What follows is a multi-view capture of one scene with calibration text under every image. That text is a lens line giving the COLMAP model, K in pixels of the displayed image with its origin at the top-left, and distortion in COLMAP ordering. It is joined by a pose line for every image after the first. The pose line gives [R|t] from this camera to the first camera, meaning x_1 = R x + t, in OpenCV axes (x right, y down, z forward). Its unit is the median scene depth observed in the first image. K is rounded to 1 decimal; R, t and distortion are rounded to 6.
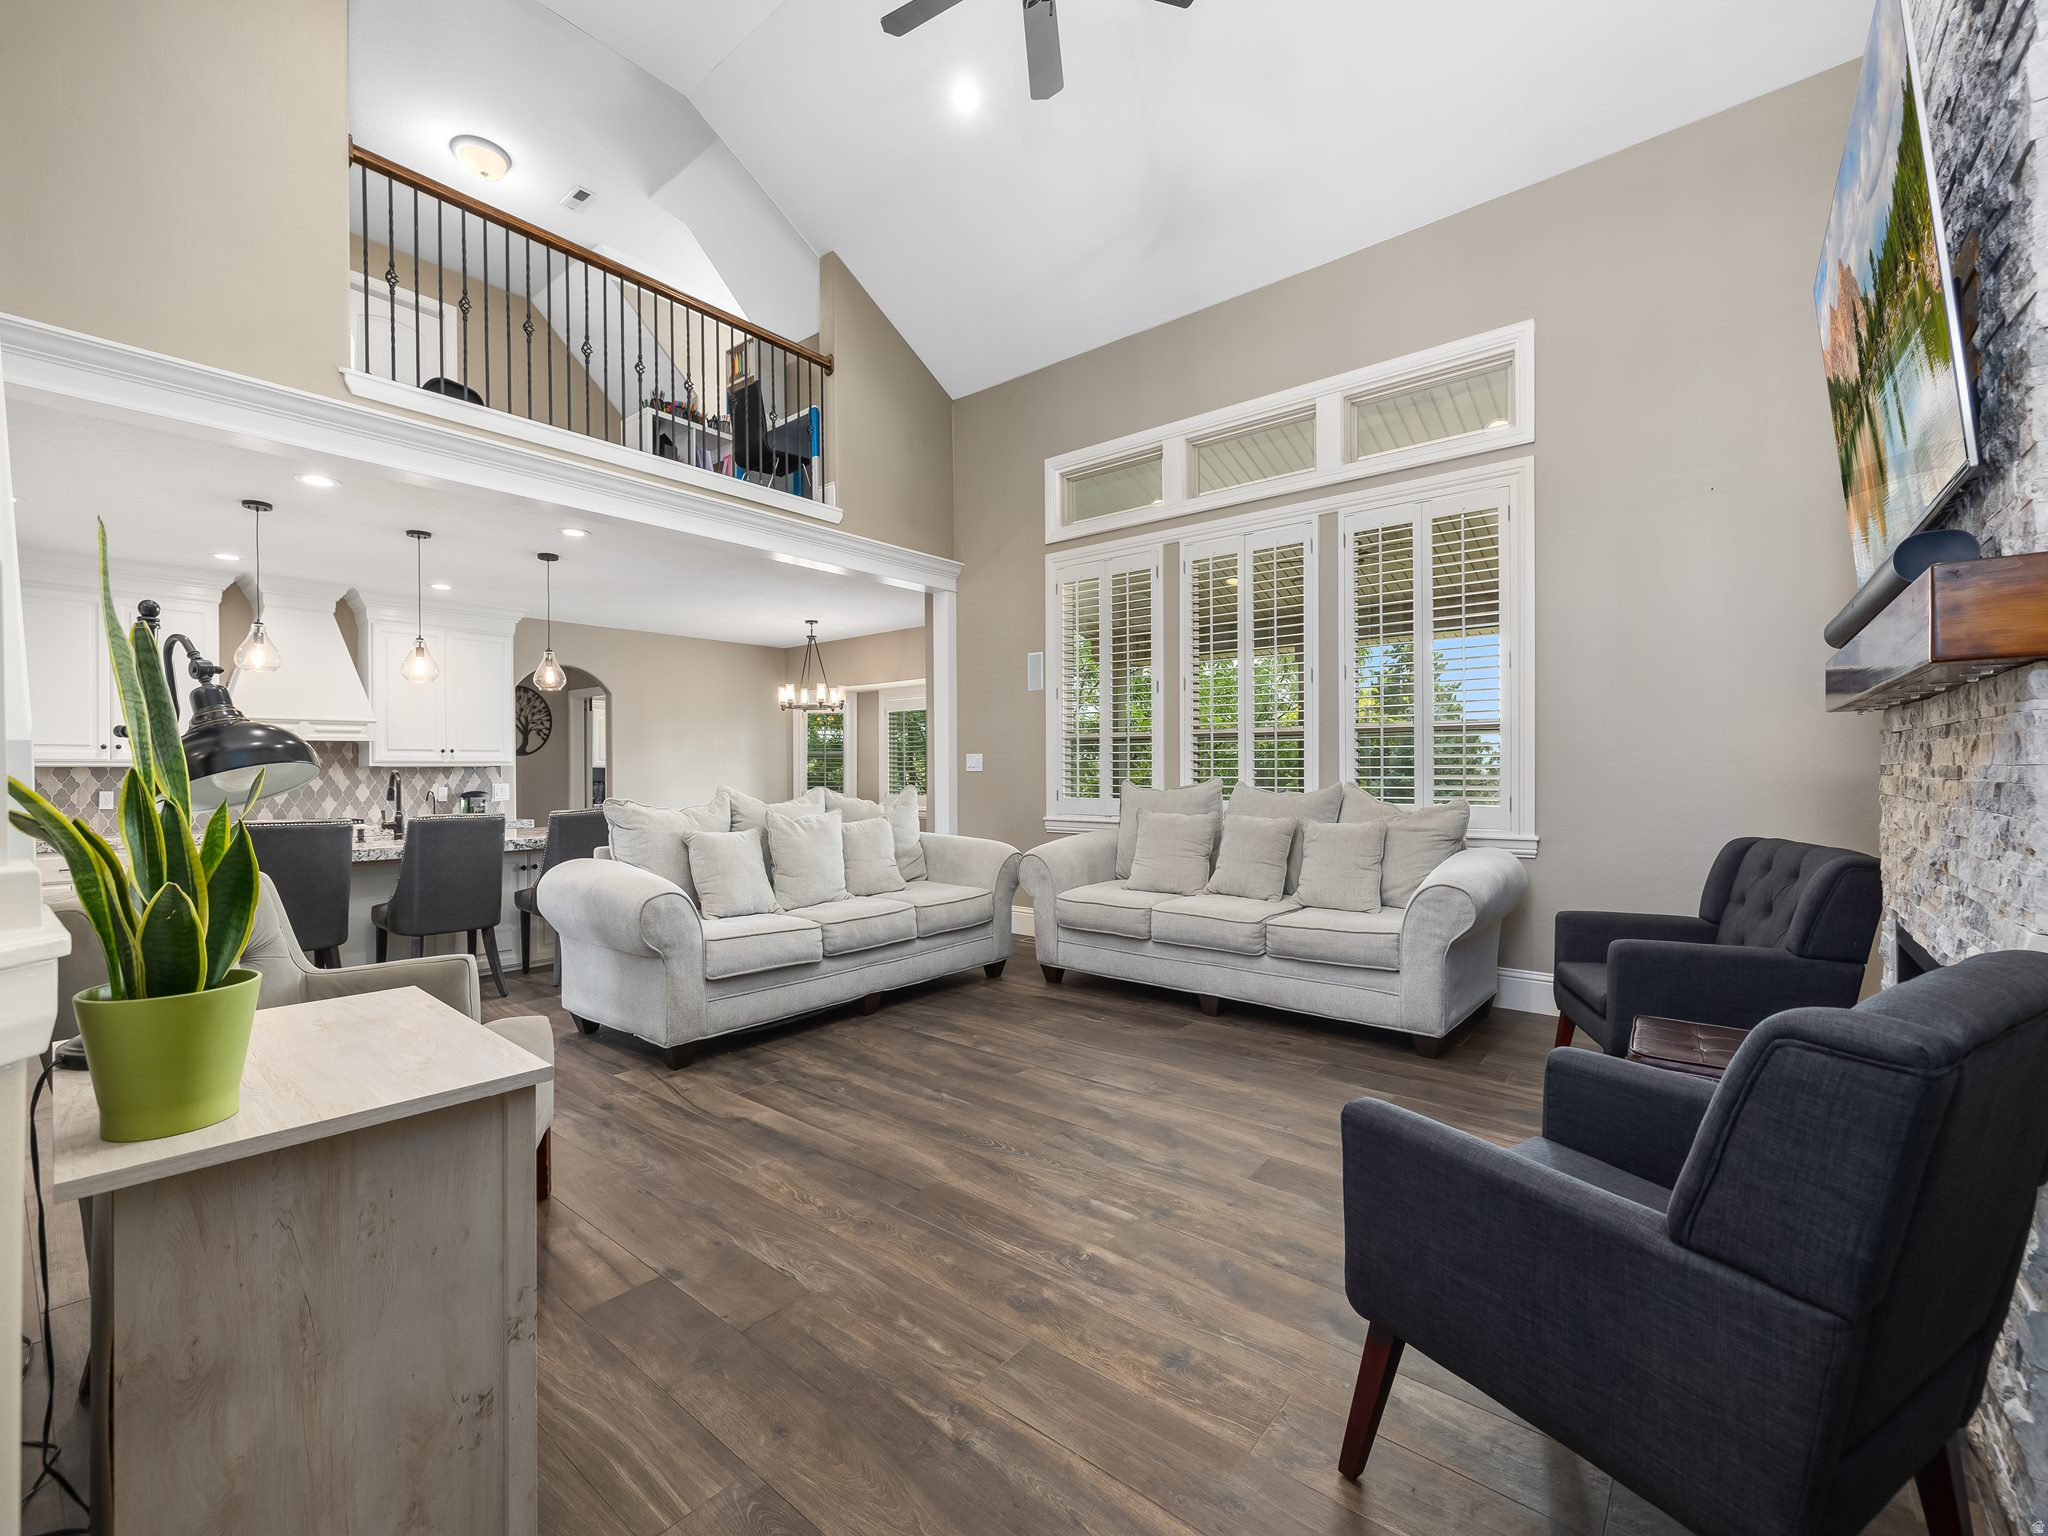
lens RADIAL K [[871.4, 0, 1003.5], [0, 871.4, 770.0], [0, 0, 1]] dist [0.000745, 0.000325]
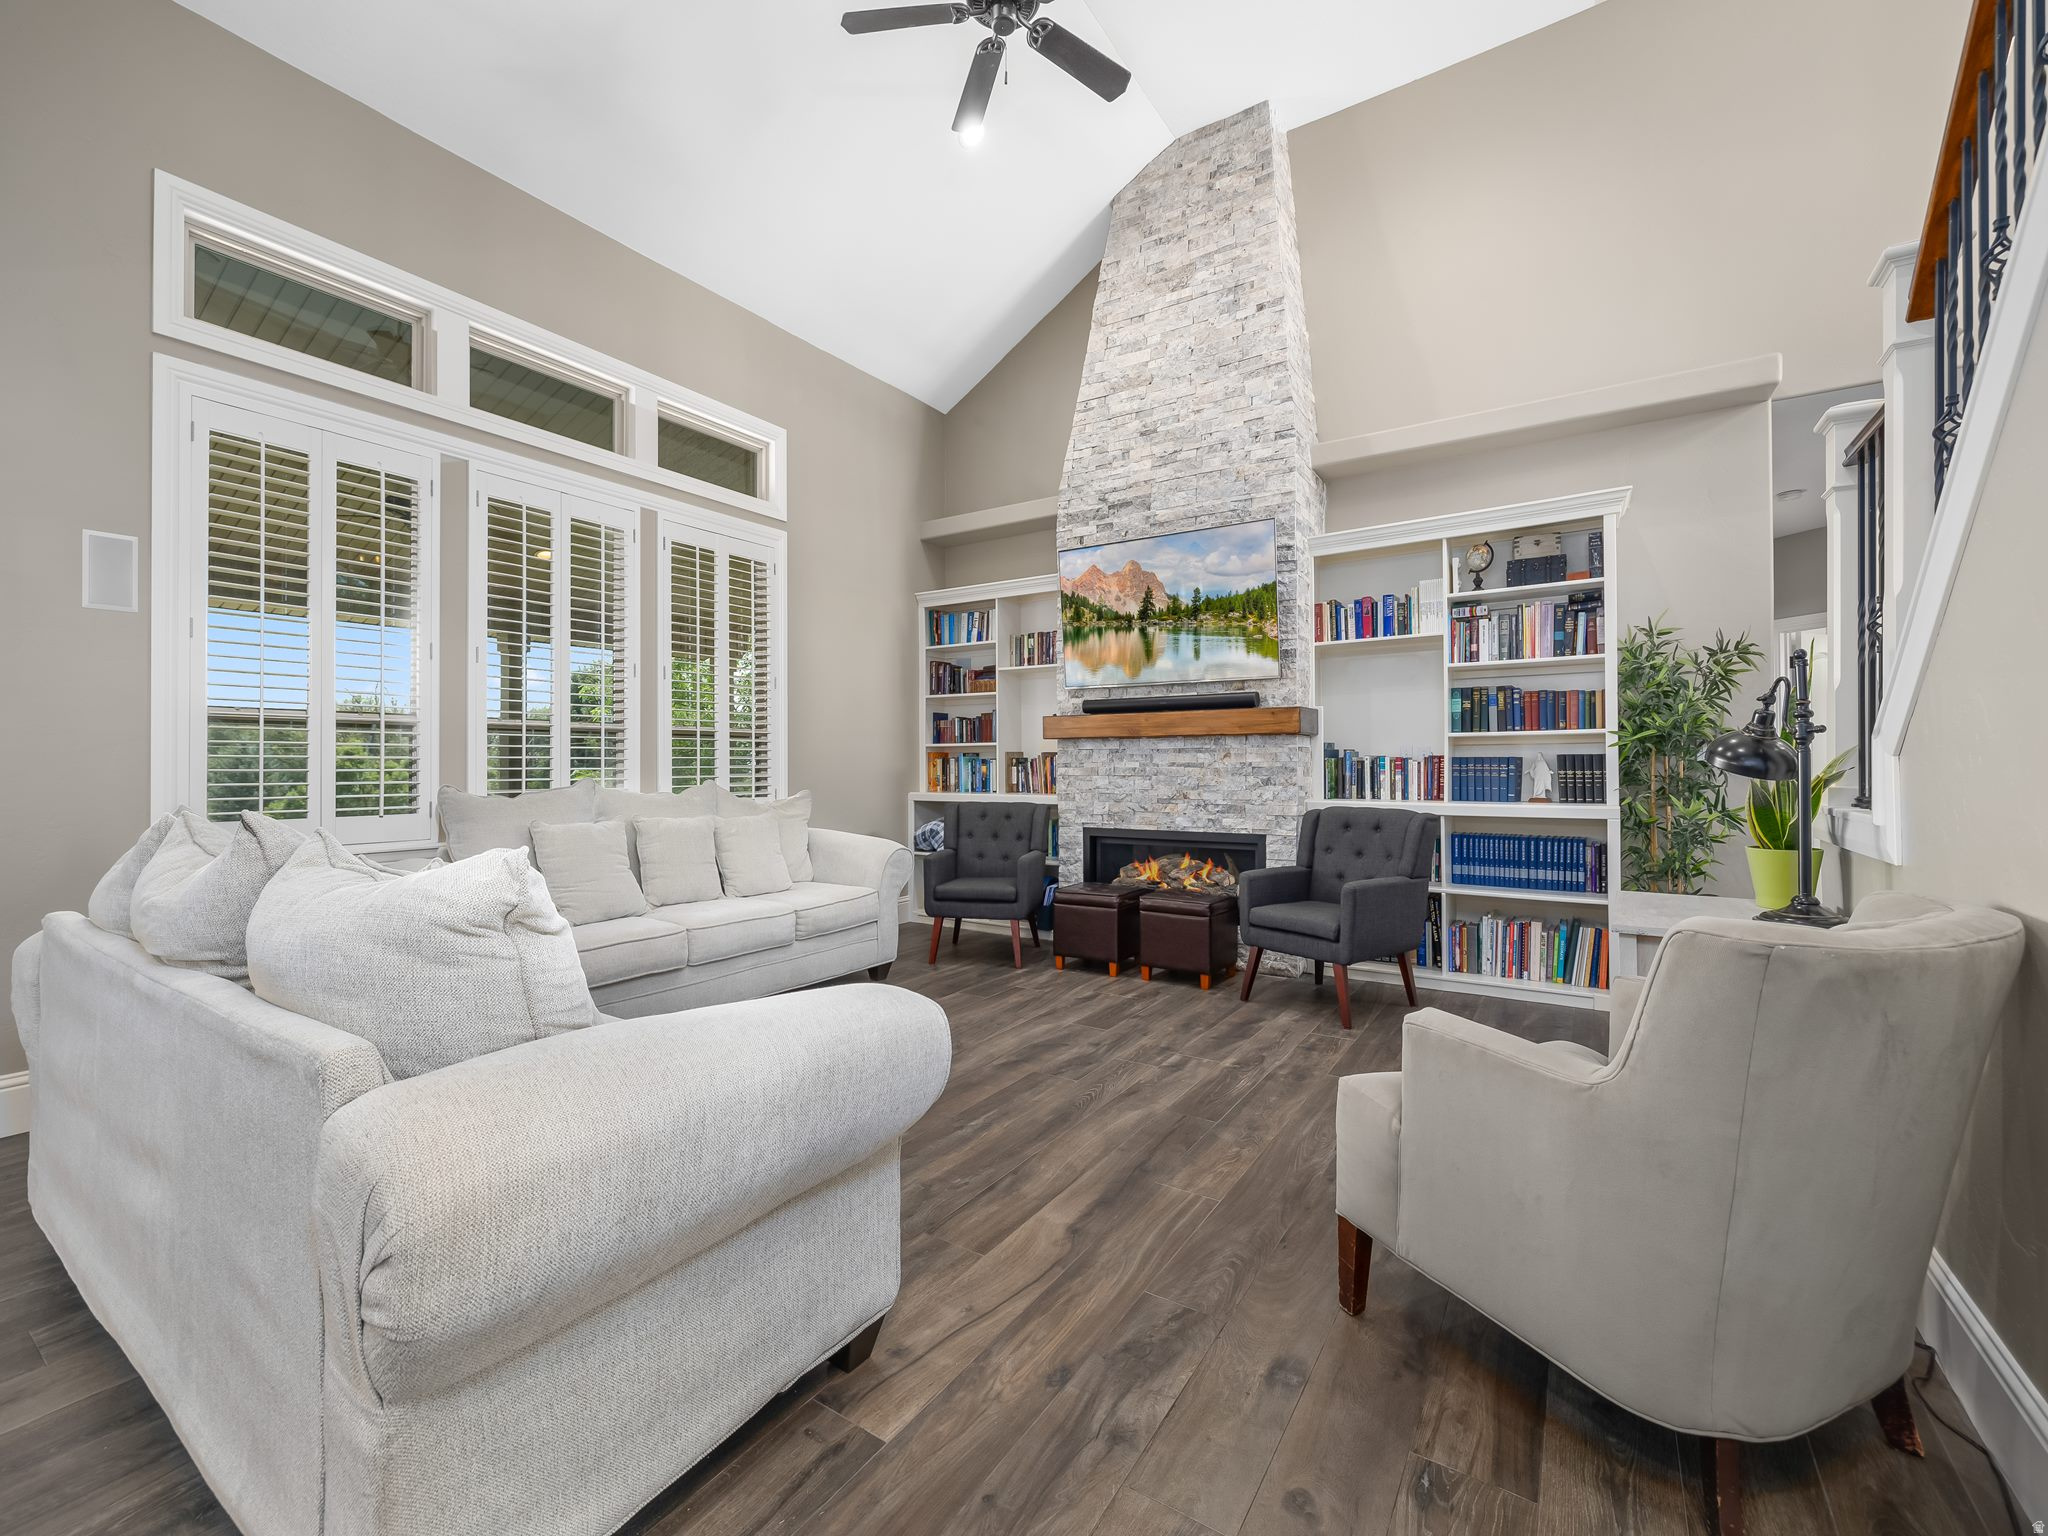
lens RADIAL K [[867.4, 0, 997.1], [0, 867.4, 763.7], [0, 0, 1]] dist [0.004694, 0.000156]
pose [[-0.105483, 0.006343, 0.994401, -1.061931], [0.006473, 0.999963, -0.005692, 0.002187], [-0.994400, 0.005836, -0.105520, 1.162633]]
